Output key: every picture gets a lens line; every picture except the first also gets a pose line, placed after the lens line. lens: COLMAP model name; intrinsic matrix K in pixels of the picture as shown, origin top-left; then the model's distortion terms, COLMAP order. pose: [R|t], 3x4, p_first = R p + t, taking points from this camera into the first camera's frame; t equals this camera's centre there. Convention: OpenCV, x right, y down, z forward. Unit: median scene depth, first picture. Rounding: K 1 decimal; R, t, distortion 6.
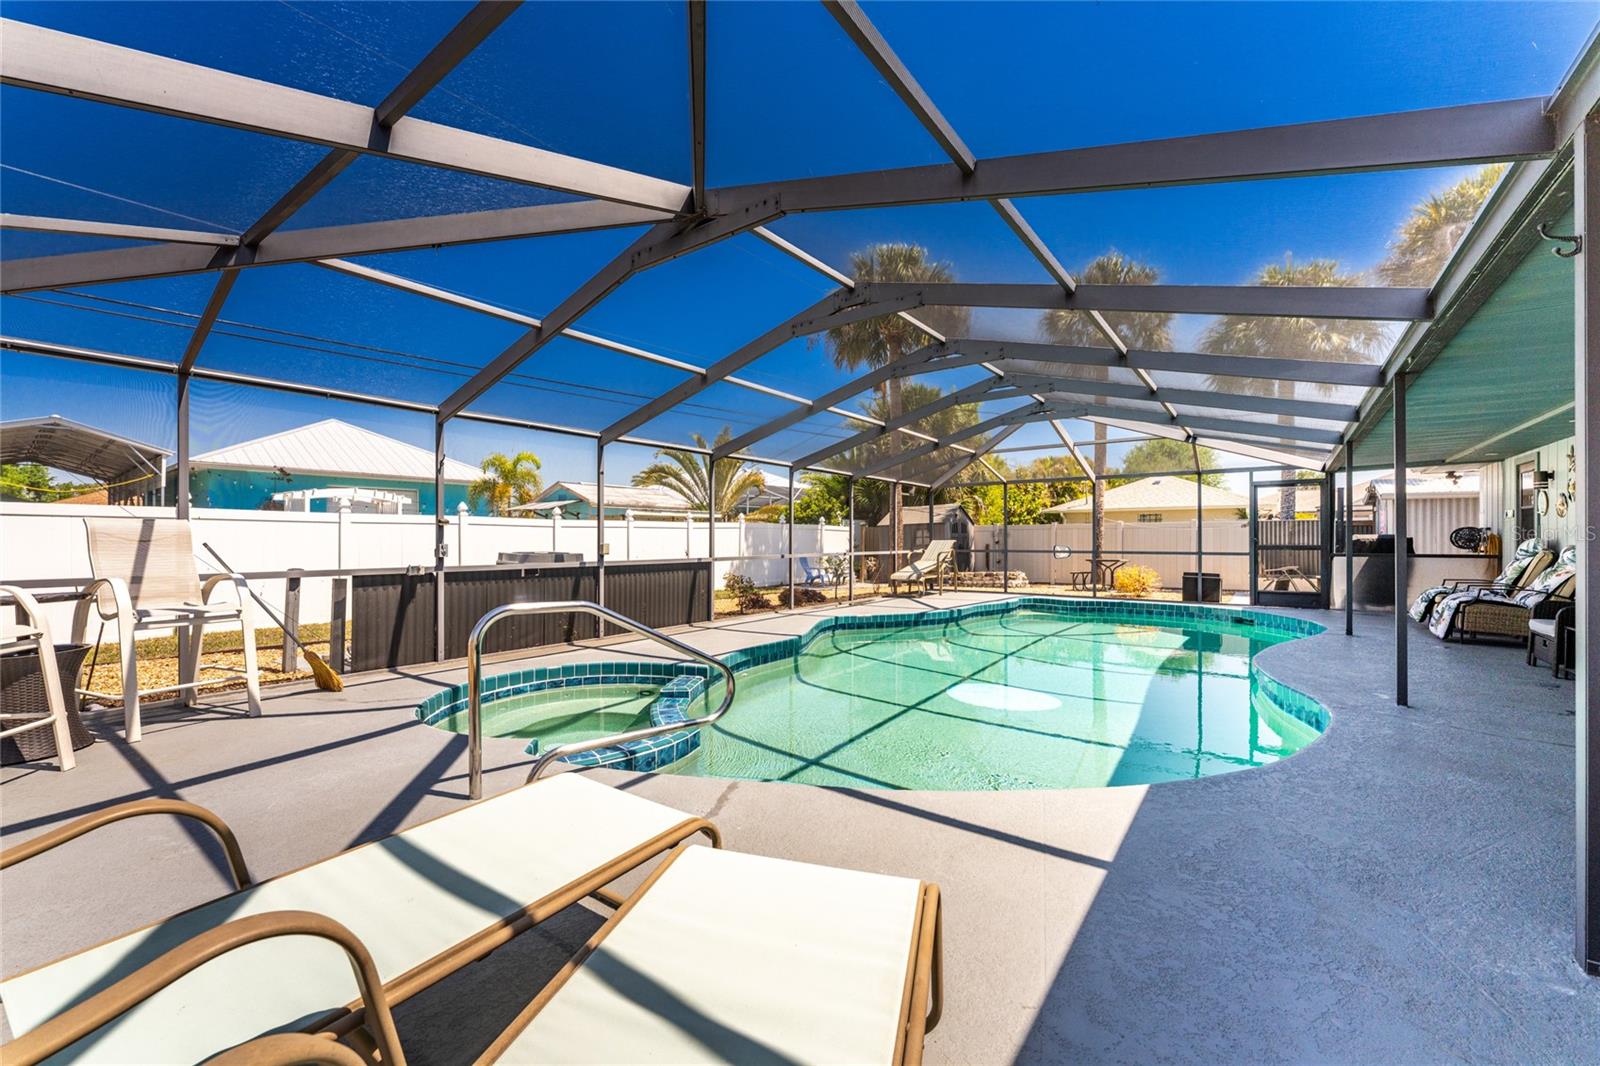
lens RADIAL K [[635.5, 0, 834.5], [0, 635.5, 533.6], [0, 0, 1]] dist [-0.004723, 0.000149]
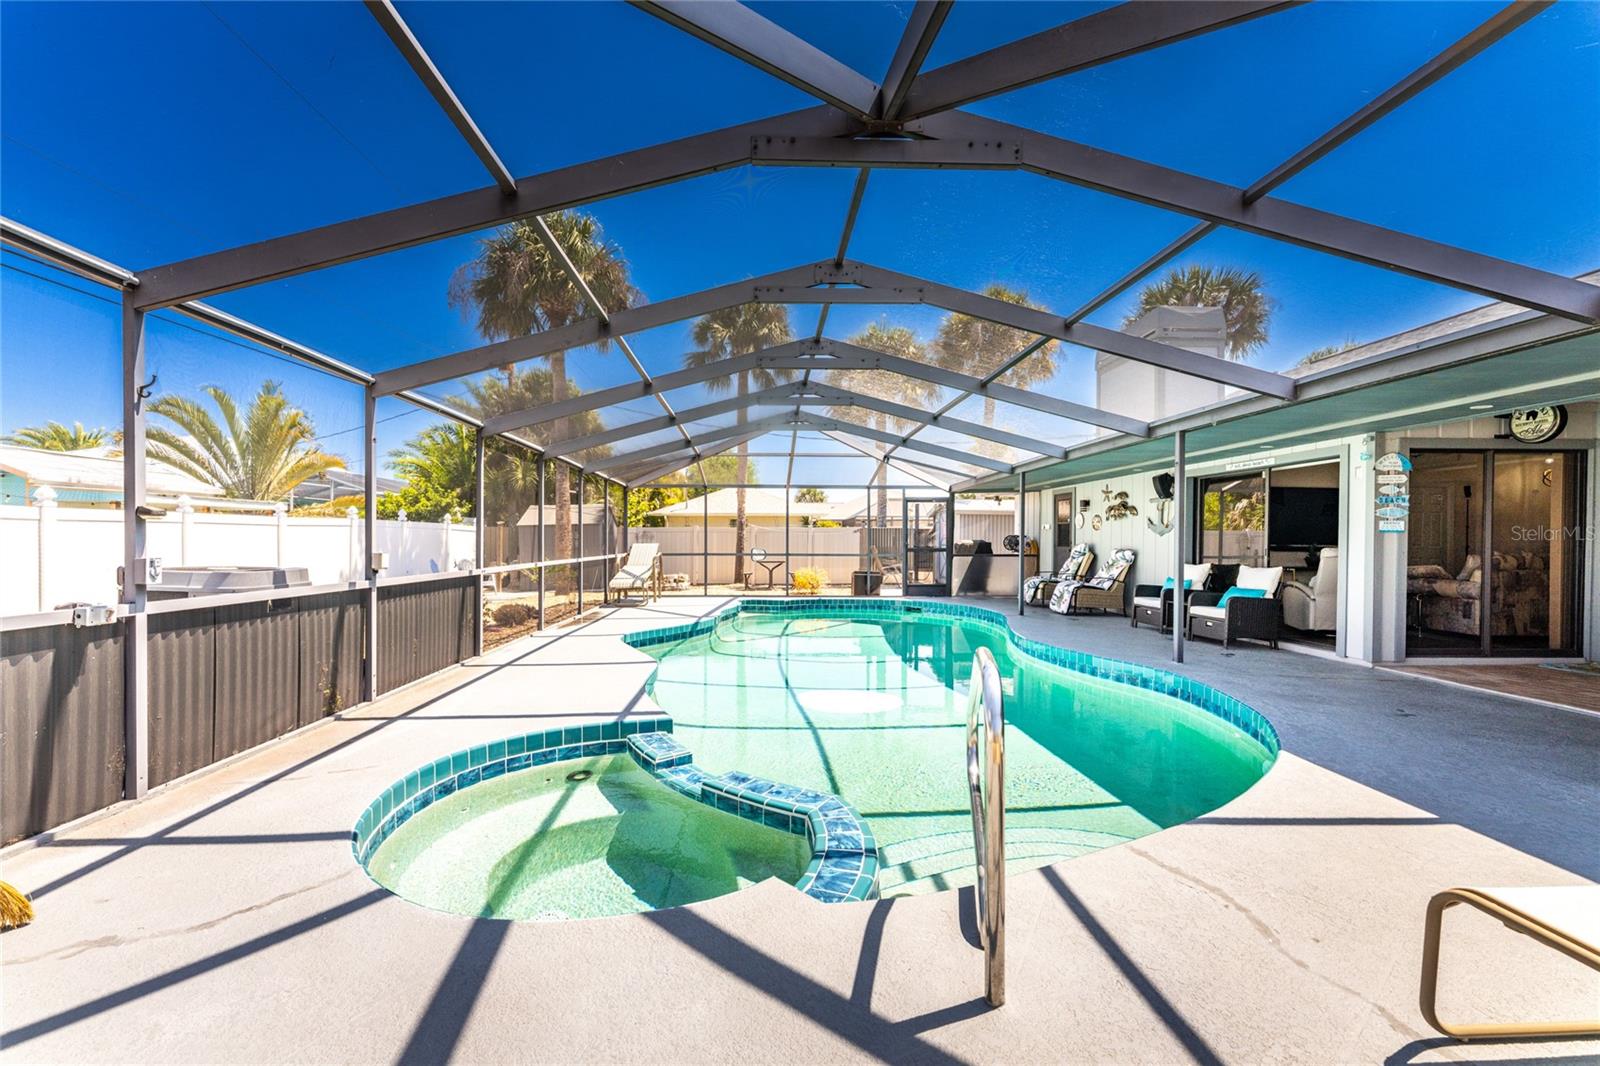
lens RADIAL K [[635.5, 0, 666.3], [0, 635.5, 540.3], [0, 0, 1]] dist [-0.004723, 0.000149]
pose [[0.798866, 0.000964, 0.601508, -0.504880], [-0.007645, 0.999934, 0.008550, -0.003507], [-0.601460, -0.011428, 0.798821, 0.312411]]
